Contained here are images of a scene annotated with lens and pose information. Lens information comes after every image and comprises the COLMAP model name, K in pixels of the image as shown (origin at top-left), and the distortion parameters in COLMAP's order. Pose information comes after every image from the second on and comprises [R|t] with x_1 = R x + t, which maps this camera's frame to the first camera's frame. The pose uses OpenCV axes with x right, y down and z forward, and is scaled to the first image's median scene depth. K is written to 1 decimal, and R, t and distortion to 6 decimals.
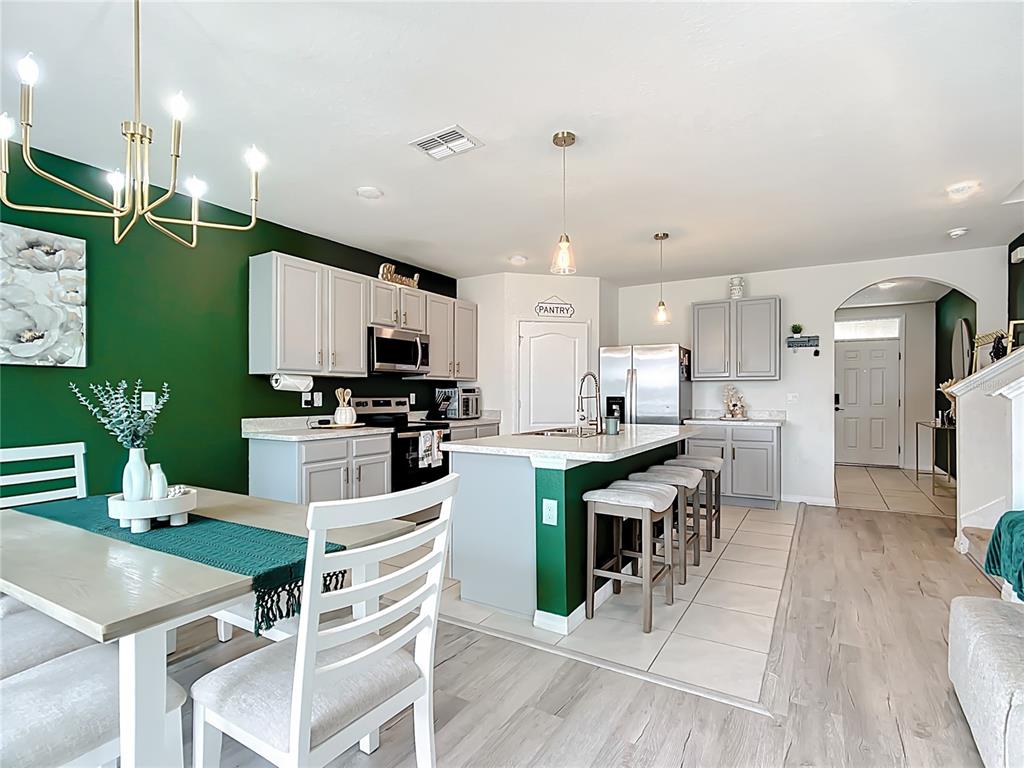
lens RADIAL K [[507.4, 0, 513.2], [0, 507.4, 393.9], [0, 0, 1]] dist [0.000157, 0.000424]
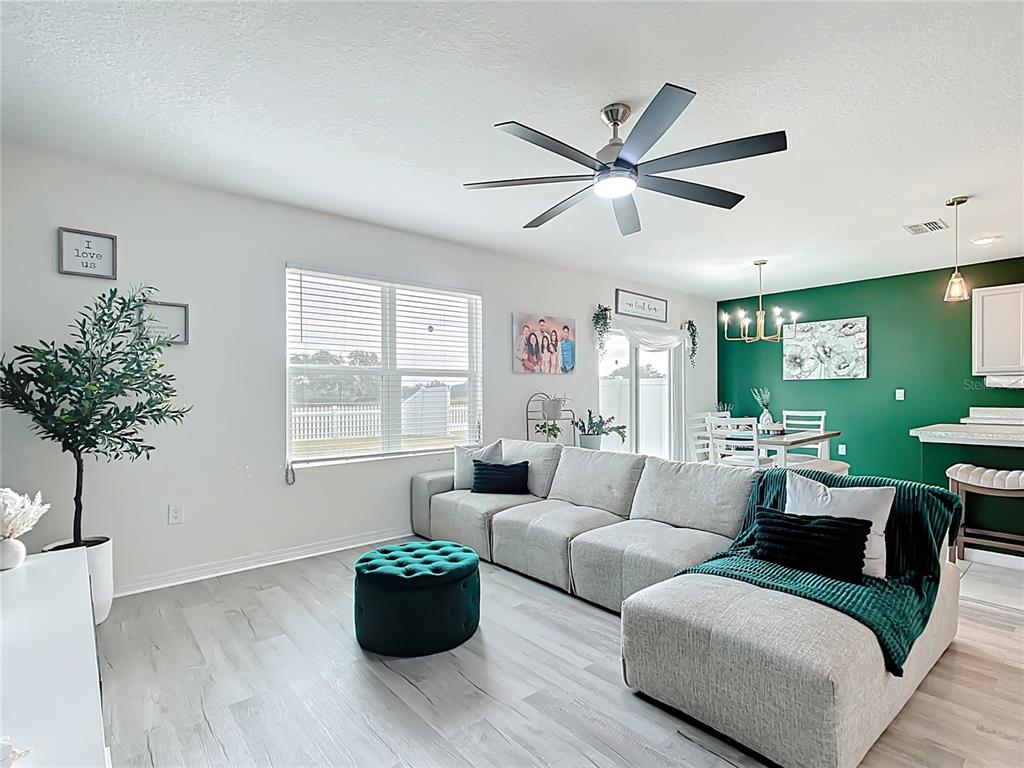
lens RADIAL K [[523.0, 0, 523.1], [0, 523.0, 398.8], [0, 0, 1]] dist [-0.000998, 0.000004]
pose [[-0.297633, 0.011743, -0.954608, 1.078668], [0.009716, 0.999910, 0.009271, -0.000897], [0.954631, -0.006516, -0.297720, 0.197611]]
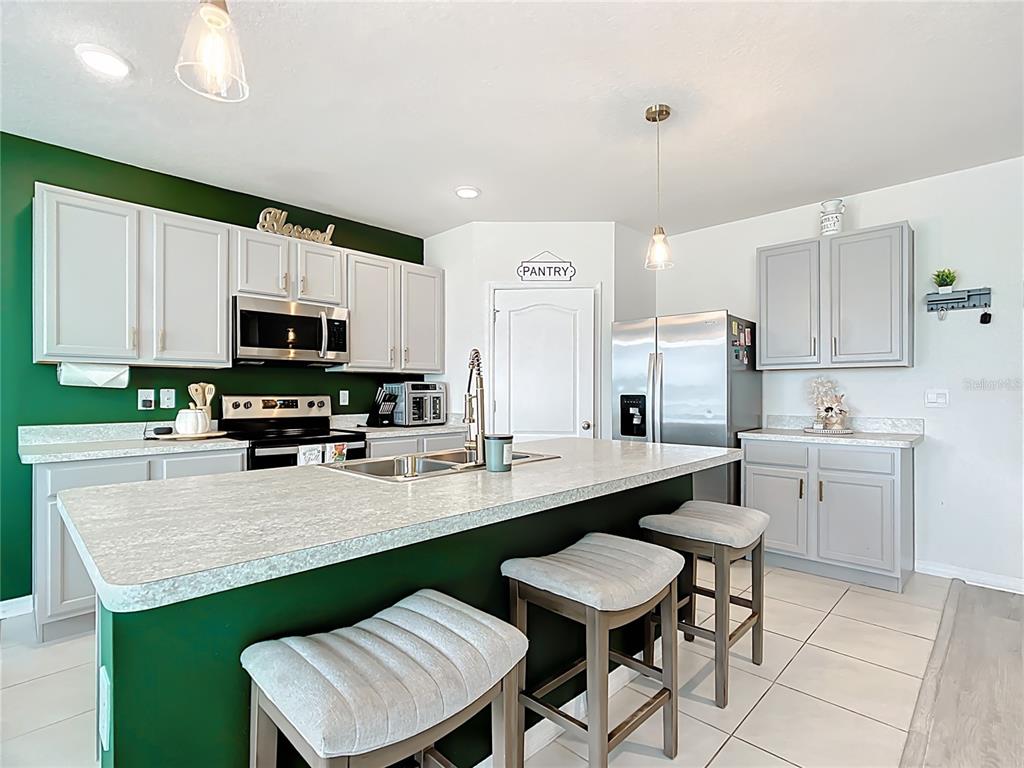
lens RADIAL K [[504.5, 0, 515.4], [0, 504.5, 390.5], [0, 0, 1]] dist [-0.004657, 0.000923]
pose [[0.974488, -0.001481, -0.224434, 0.256006], [0.000948, 0.999996, -0.002485, 0.001160], [0.224437, 0.002209, 0.974486, 0.403857]]
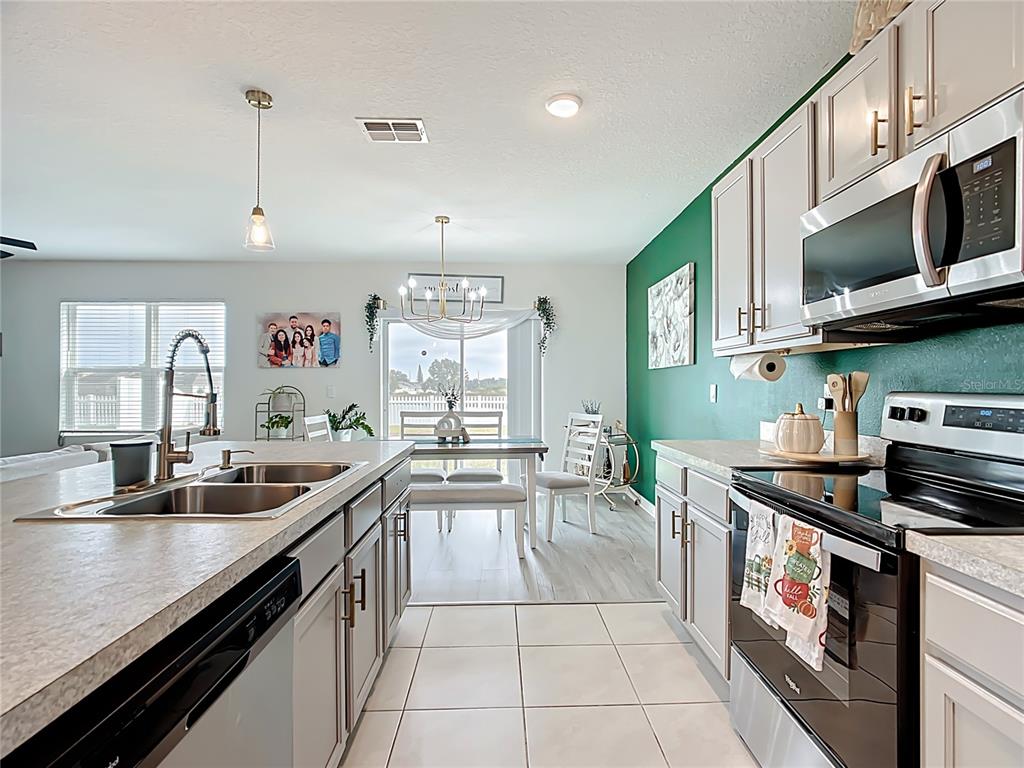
lens RADIAL K [[498.4, 0, 515.2], [0, 498.4, 386.0], [0, 0, 1]] dist [-0.005330, -0.000402]
pose [[-0.838177, -0.000744, -0.545397, 0.117253], [0.001070, 0.999995, -0.003009, 0.001380], [0.545397, -0.003106, -0.838172, 1.193233]]
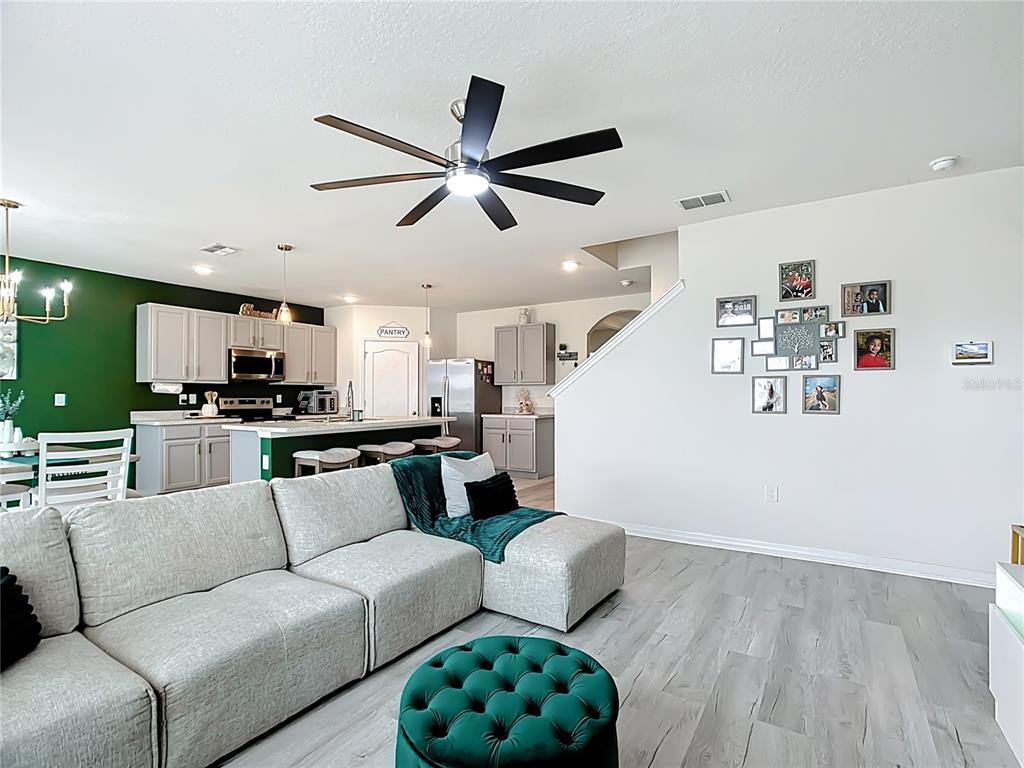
lens RADIAL K [[507.4, 0, 513.2], [0, 507.4, 393.9], [0, 0, 1]] dist [0.000157, 0.000424]
pose [[0.999859, -0.000396, -0.016781, 0.548073], [0.000365, 0.999998, -0.001838, -0.000760], [0.016782, 0.001832, 0.999857, -0.430018]]
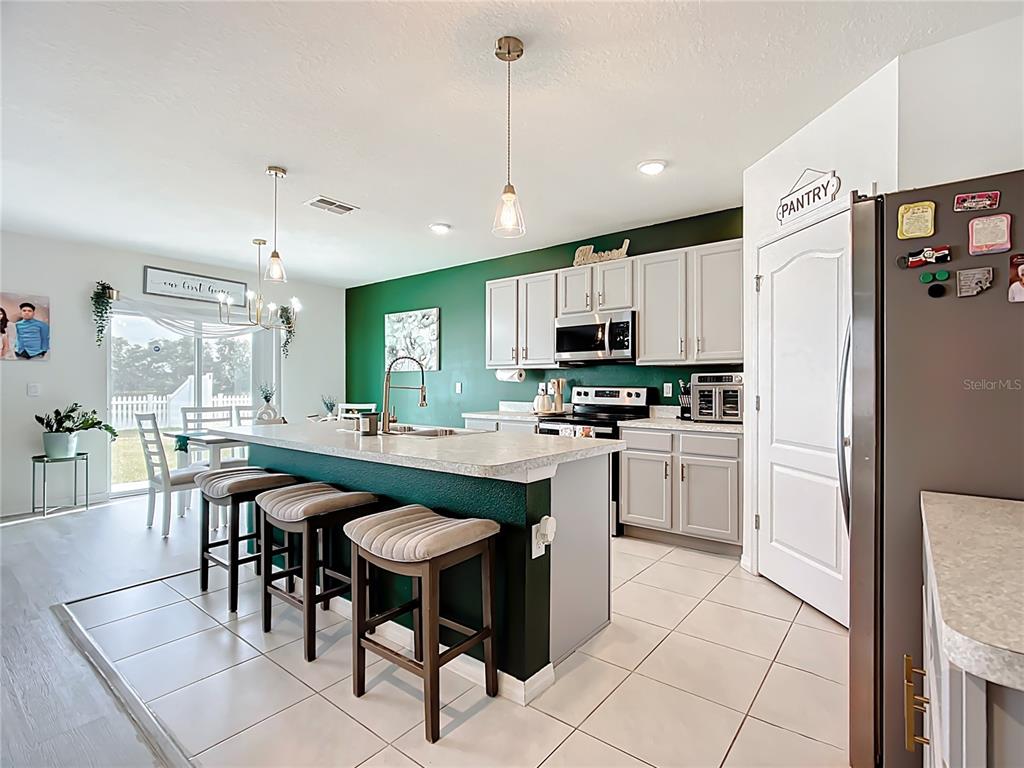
lens RADIAL K [[498.4, 0, 515.2], [0, 498.4, 386.0], [0, 0, 1]] dist [-0.005330, -0.000402]
pose [[-0.118459, 0.004089, -0.992951, 0.729302], [0.000303, 0.999992, 0.004081, 0.000401], [0.992959, 0.000183, -0.118459, 1.031673]]
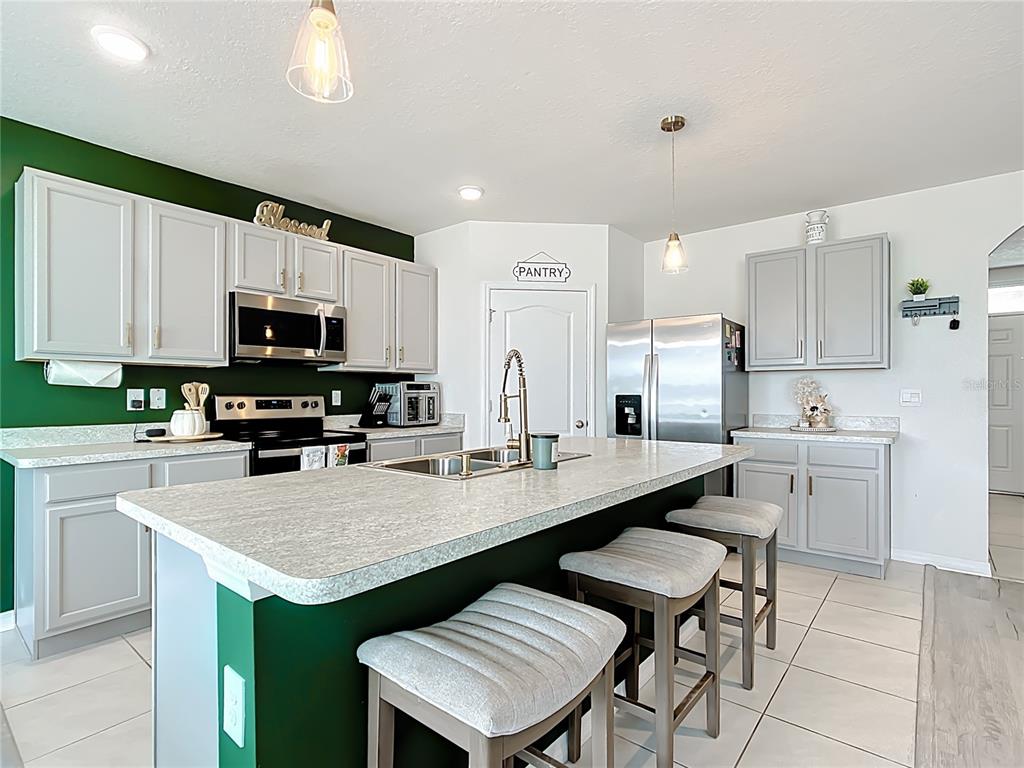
lens RADIAL K [[512.8, 0, 515.1], [0, 512.8, 390.7], [0, 0, 1]] dist [-0.004660, -0.000033]
pose [[0.990222, -0.000673, -0.139499, 0.188002], [0.000348, 0.999997, -0.002356, 0.001312], [0.139500, 0.002284, 0.990219, 0.374610]]
